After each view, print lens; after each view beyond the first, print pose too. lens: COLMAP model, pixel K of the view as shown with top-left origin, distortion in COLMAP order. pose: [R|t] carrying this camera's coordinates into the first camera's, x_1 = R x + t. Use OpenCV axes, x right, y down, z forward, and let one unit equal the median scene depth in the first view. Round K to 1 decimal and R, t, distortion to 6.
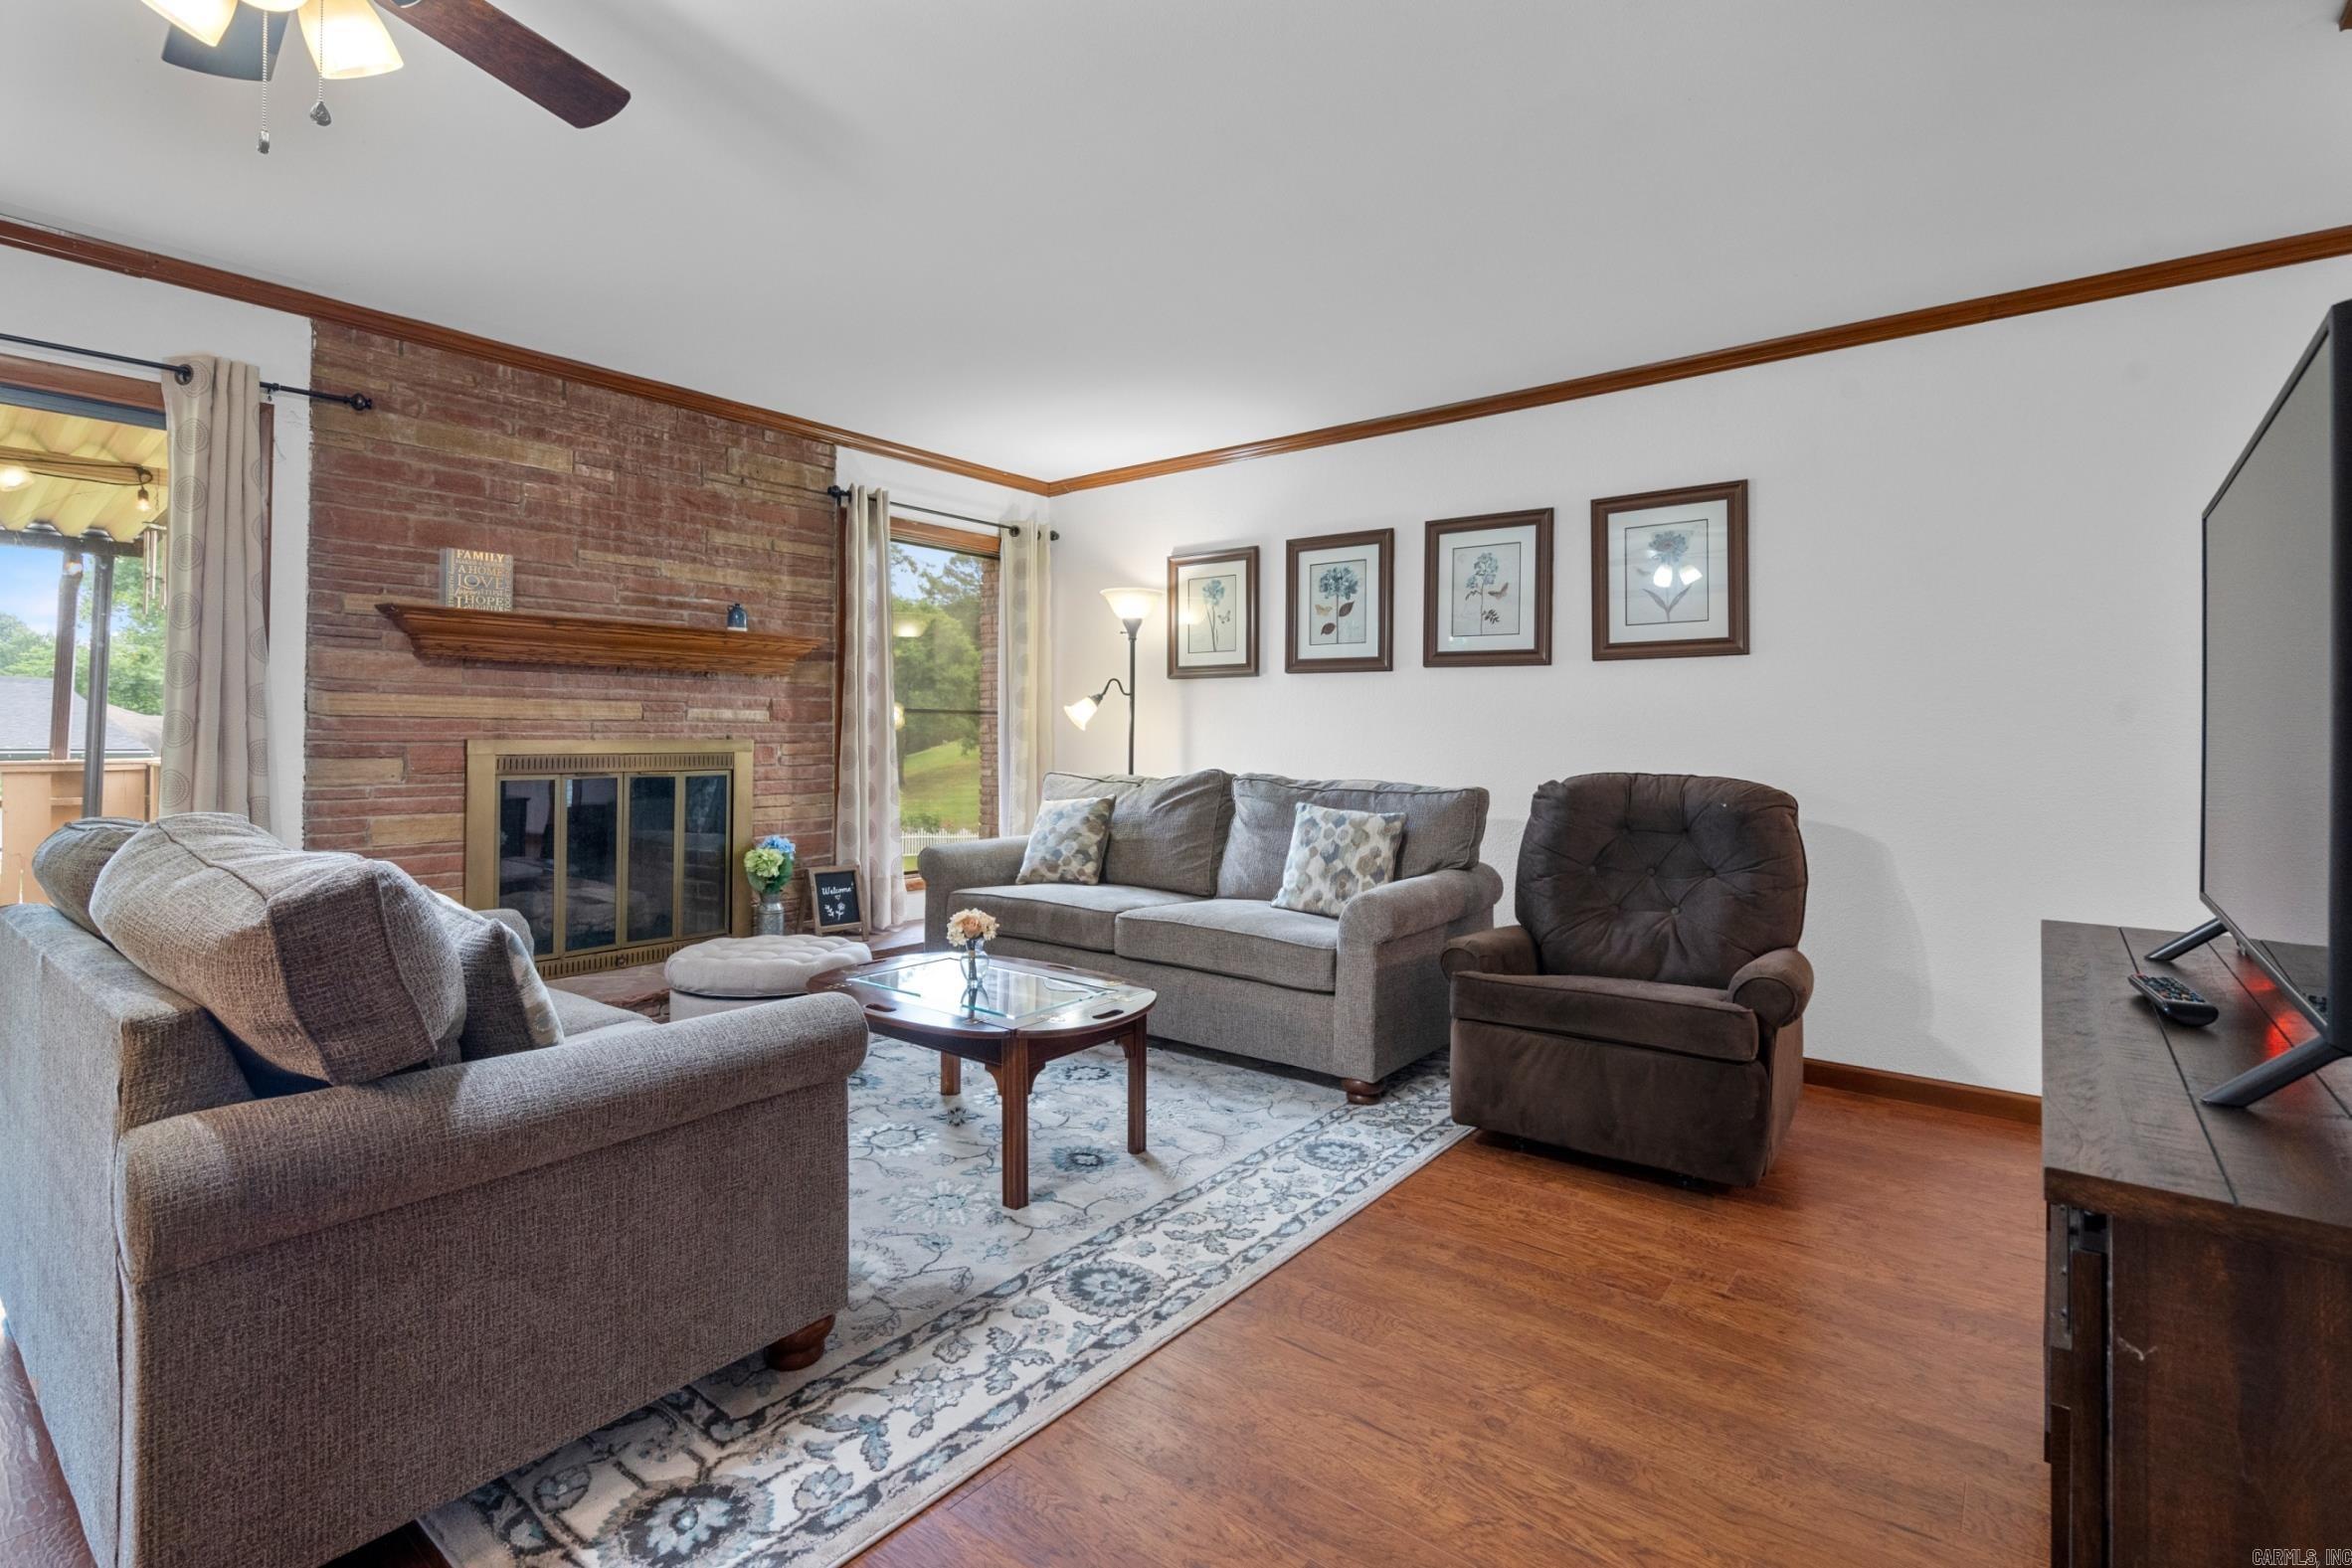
lens RADIAL K [[1080.9, 0, 1191.0], [0, 1080.9, 727.0], [0, 0, 1]] dist [-0.005216, 0.004427]
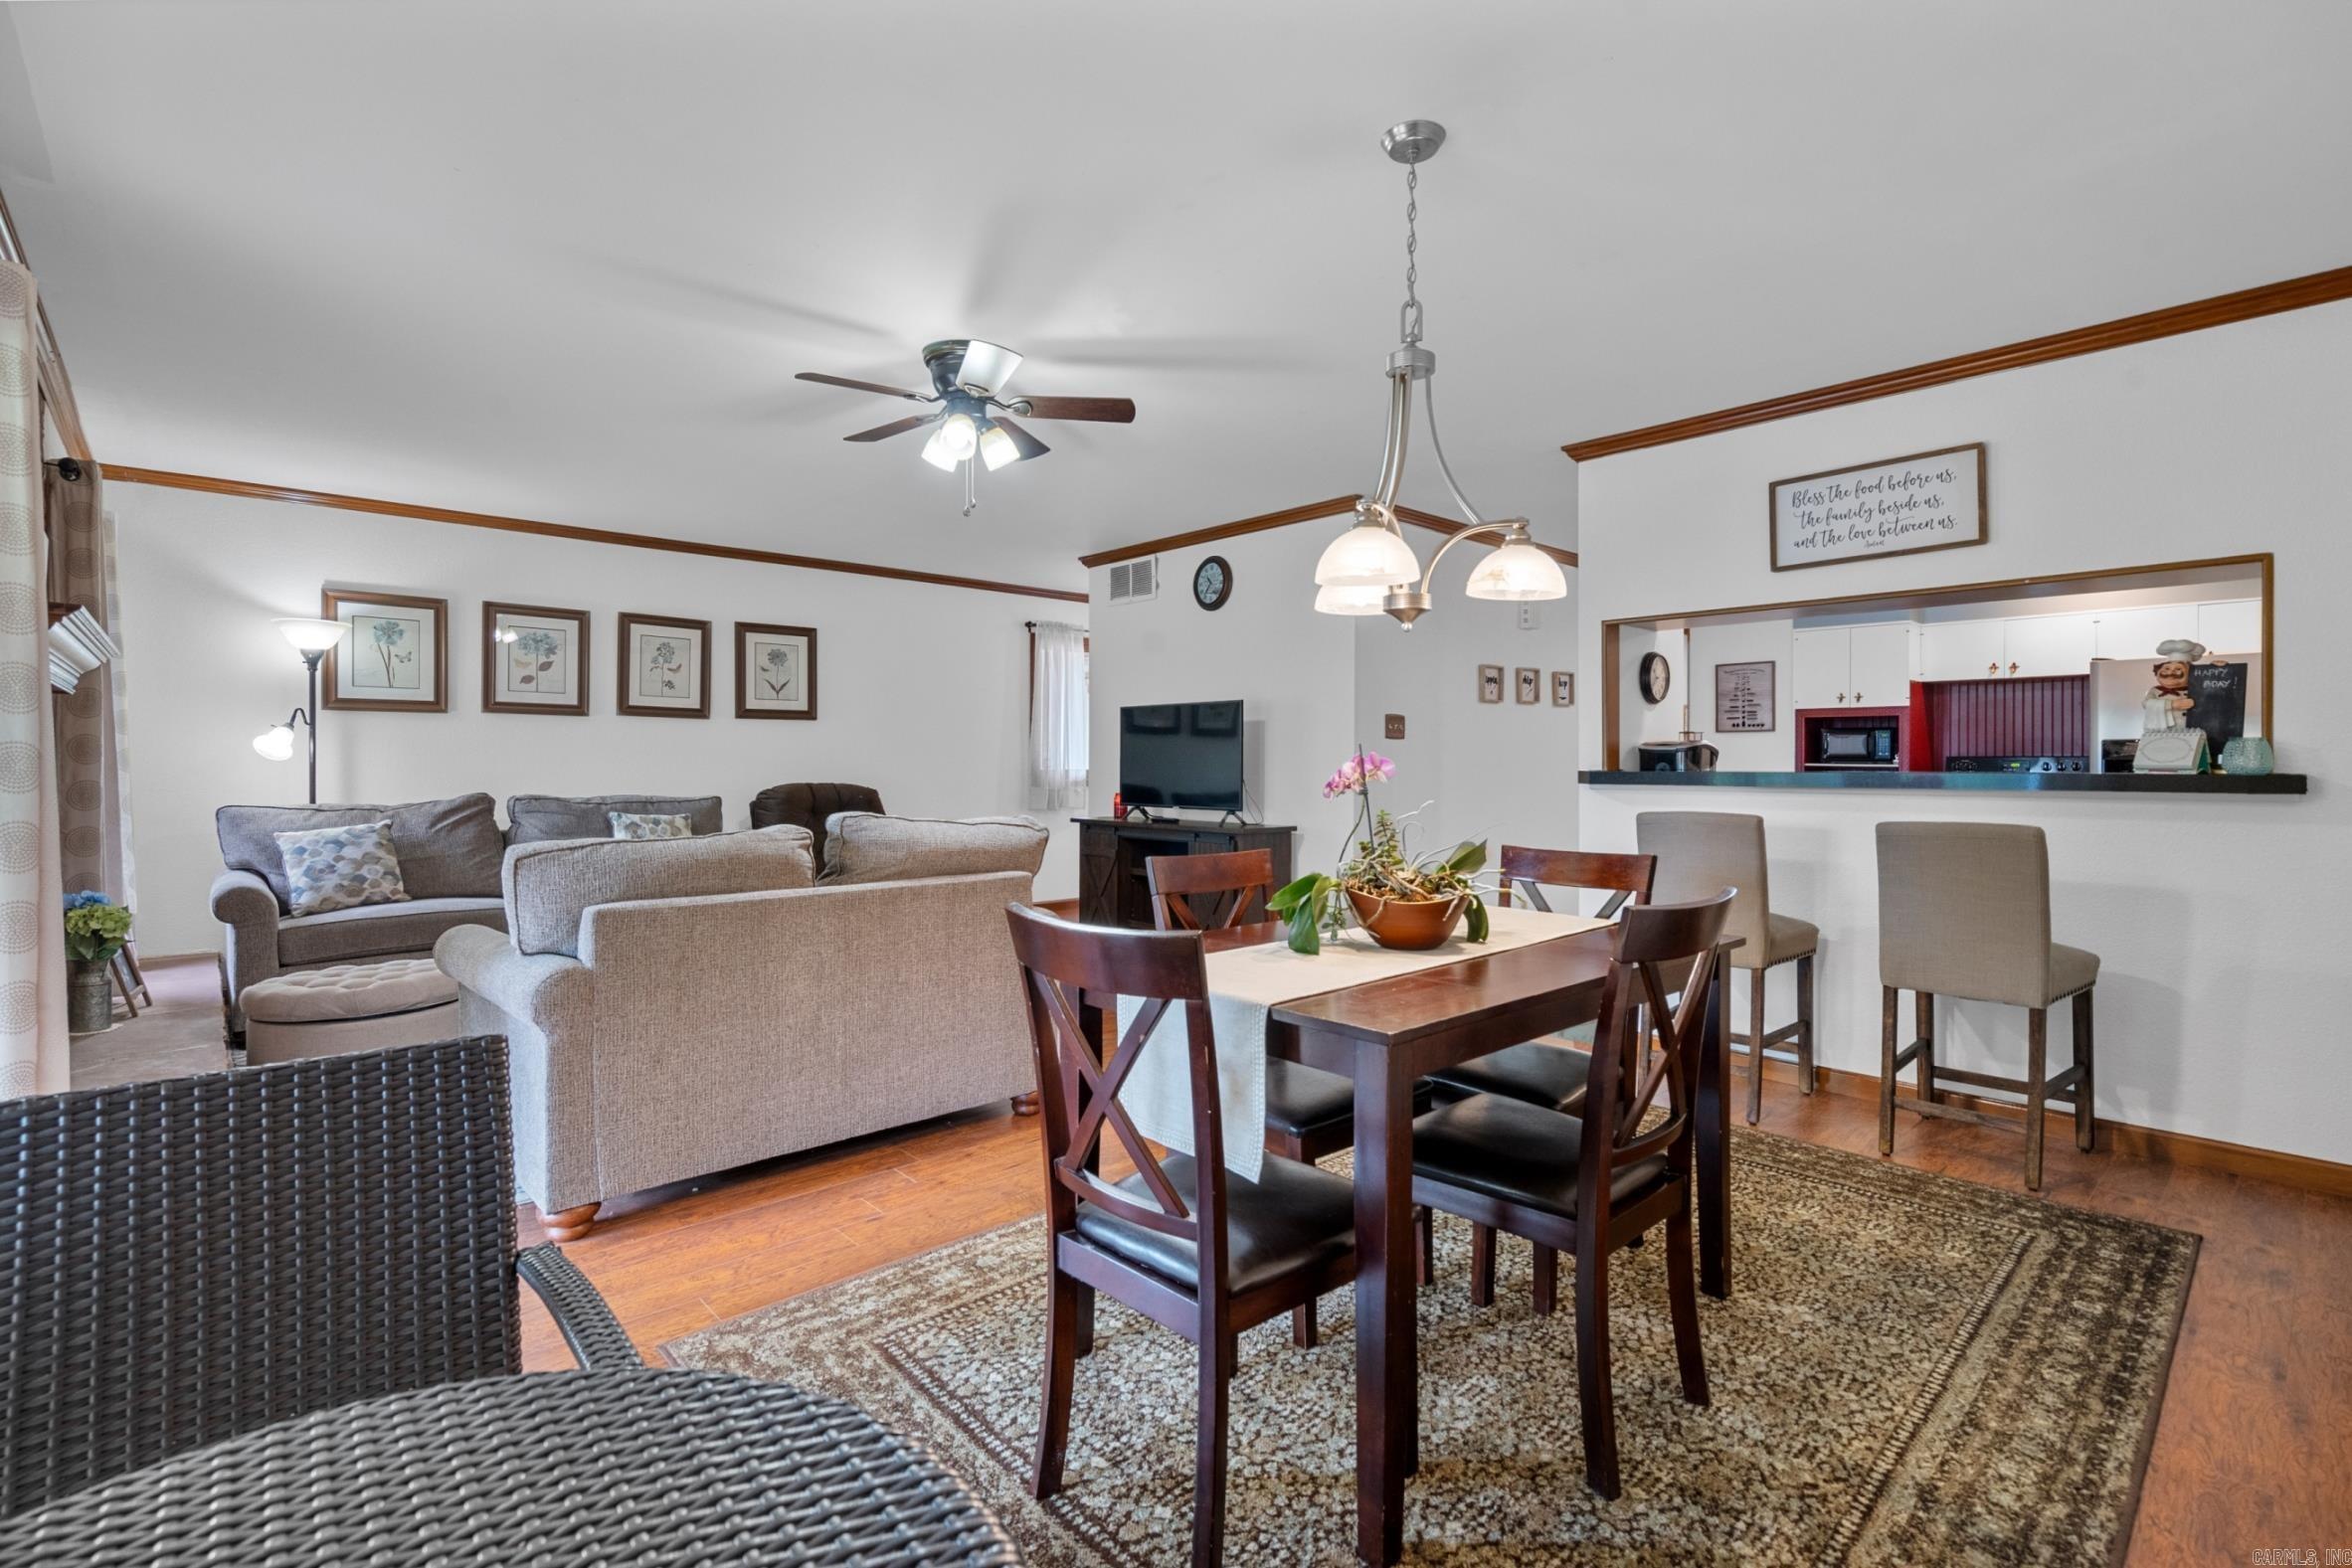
lens RADIAL K [[1080.9, 0, 1156.6], [0, 1080.9, 753.5], [0, 0, 1]] dist [-0.005216, 0.004427]
pose [[0.178467, 0.002644, 0.983942, -1.160395], [-0.007755, 0.999969, -0.001280, -0.009742], [-0.983915, -0.007402, 0.178482, 0.062843]]
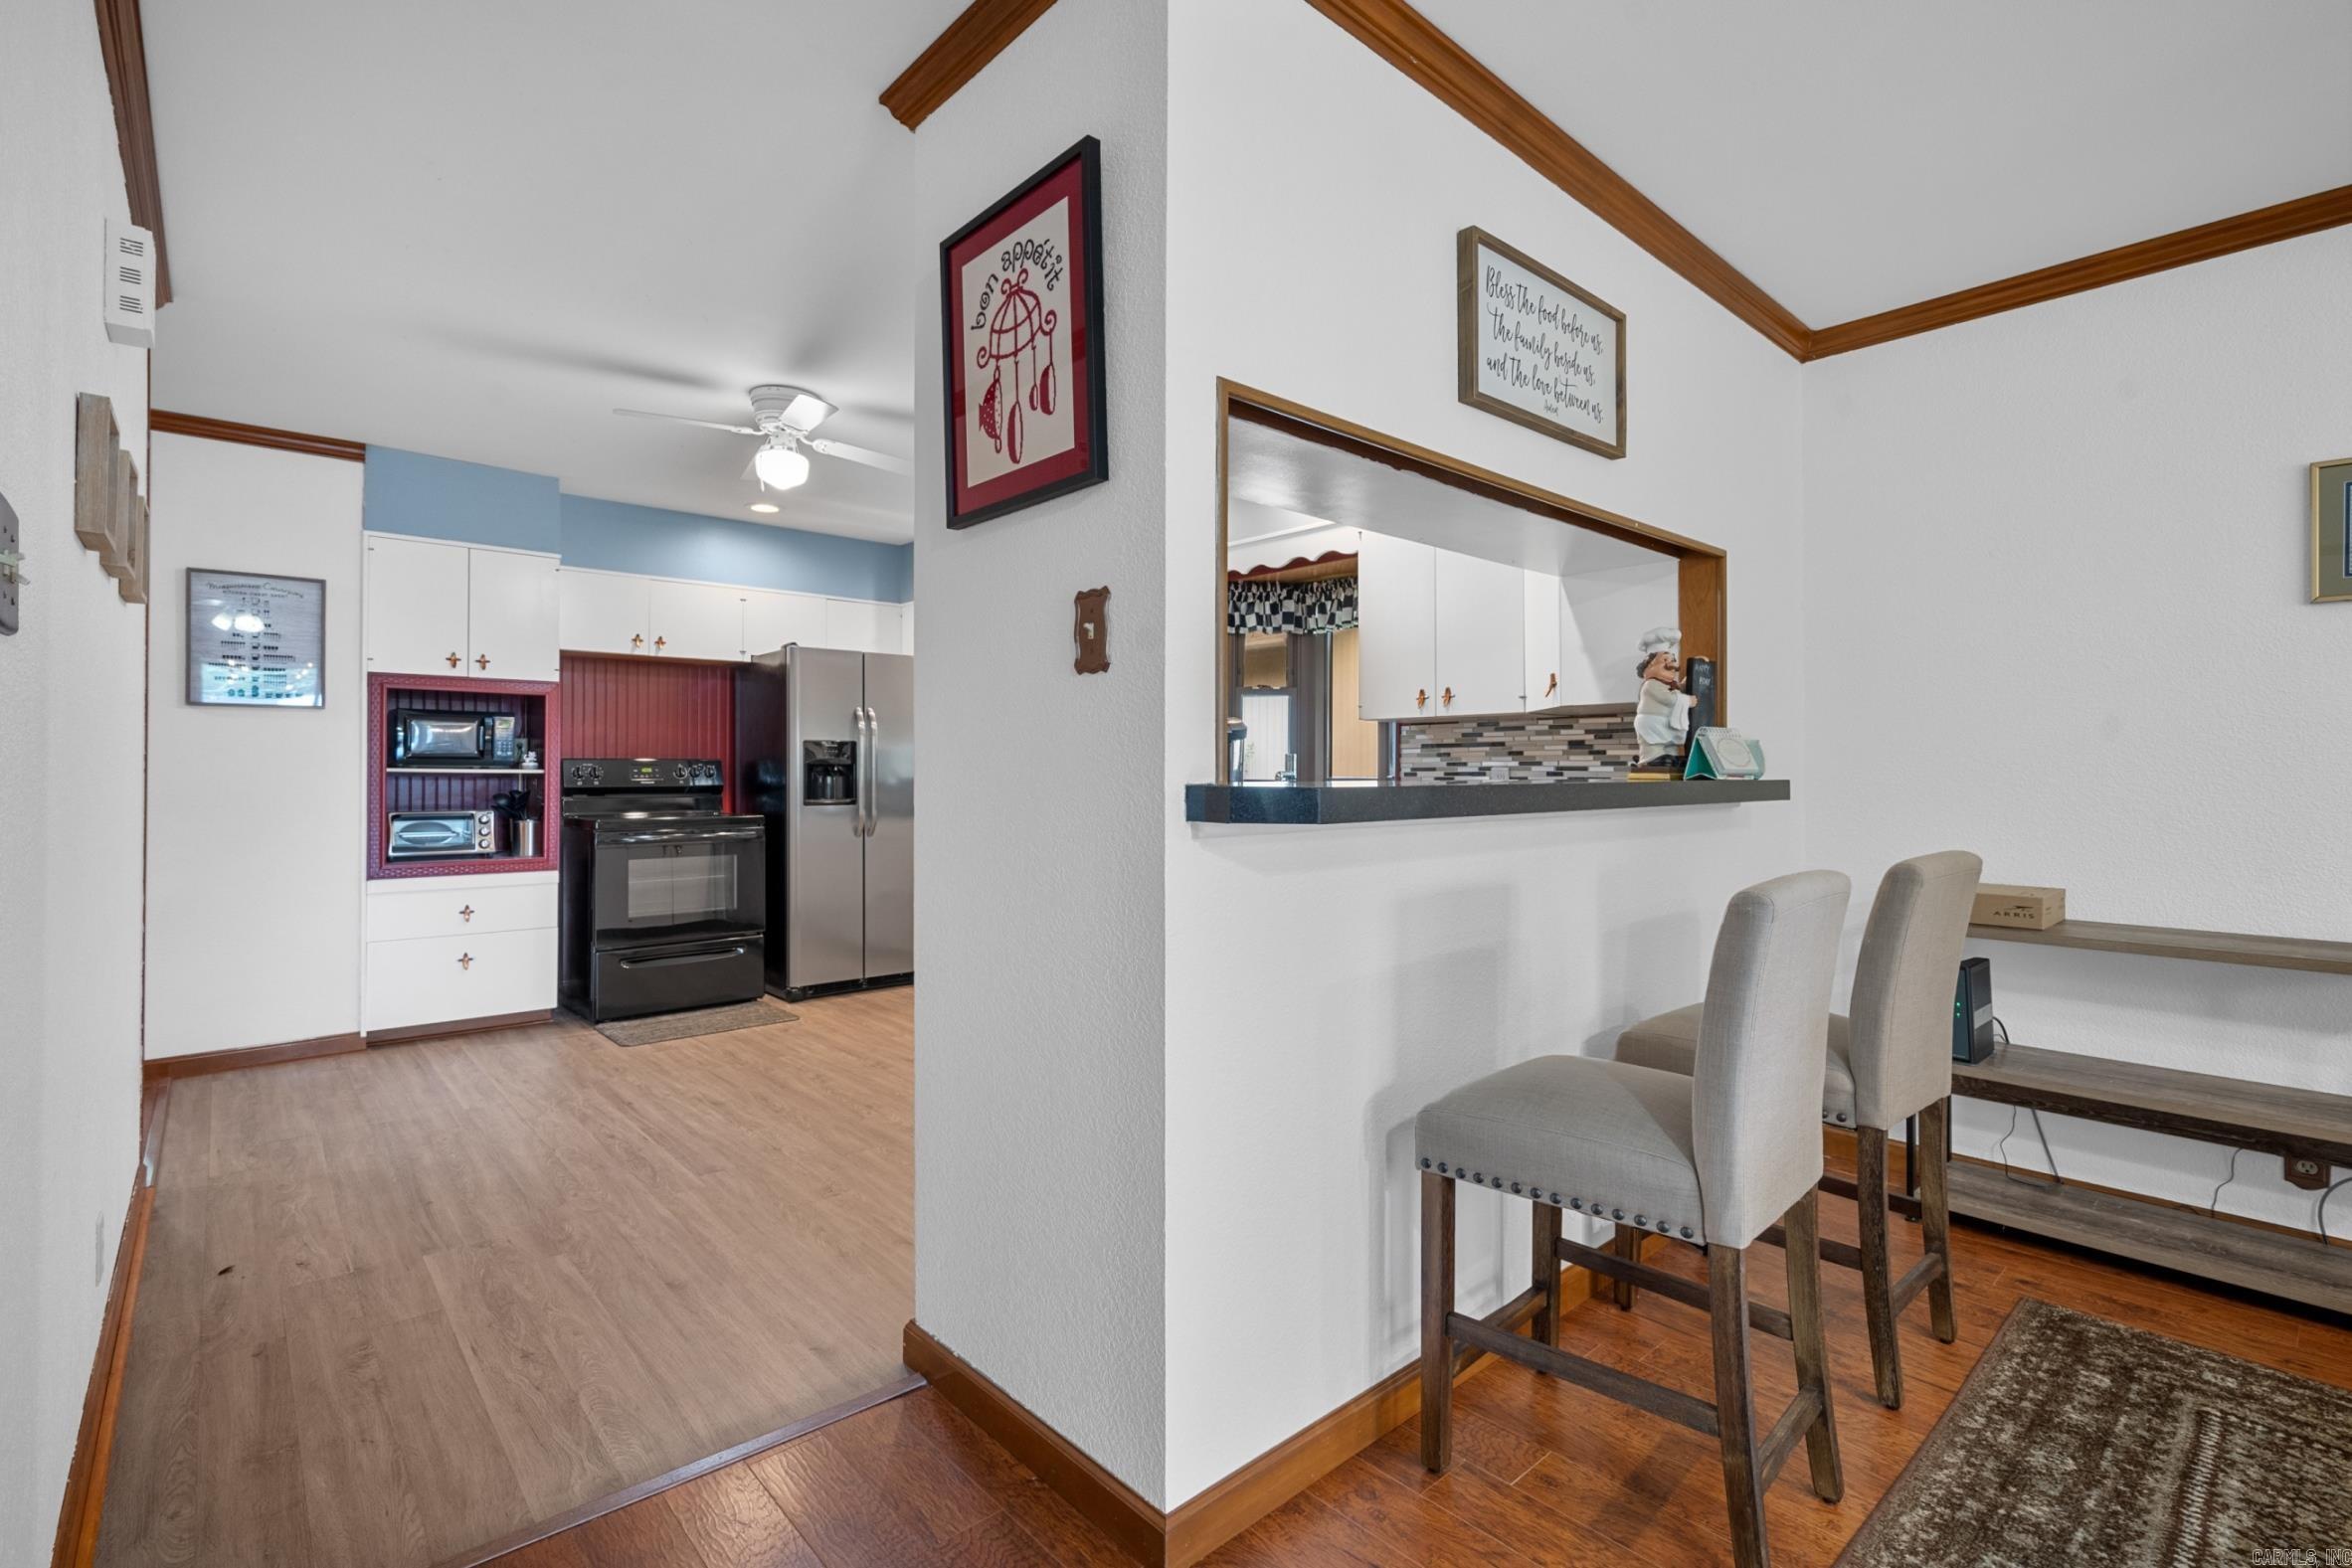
lens RADIAL K [[1080.9, 0, 1174.6], [0, 1080.9, 765.5], [0, 0, 1]] dist [-0.005216, 0.004427]
pose [[-0.983939, -0.006712, 0.178380, -0.046816], [-0.009077, 0.999881, -0.012447, 0.000924], [-0.178275, -0.013866, -0.983883, 0.214799]]
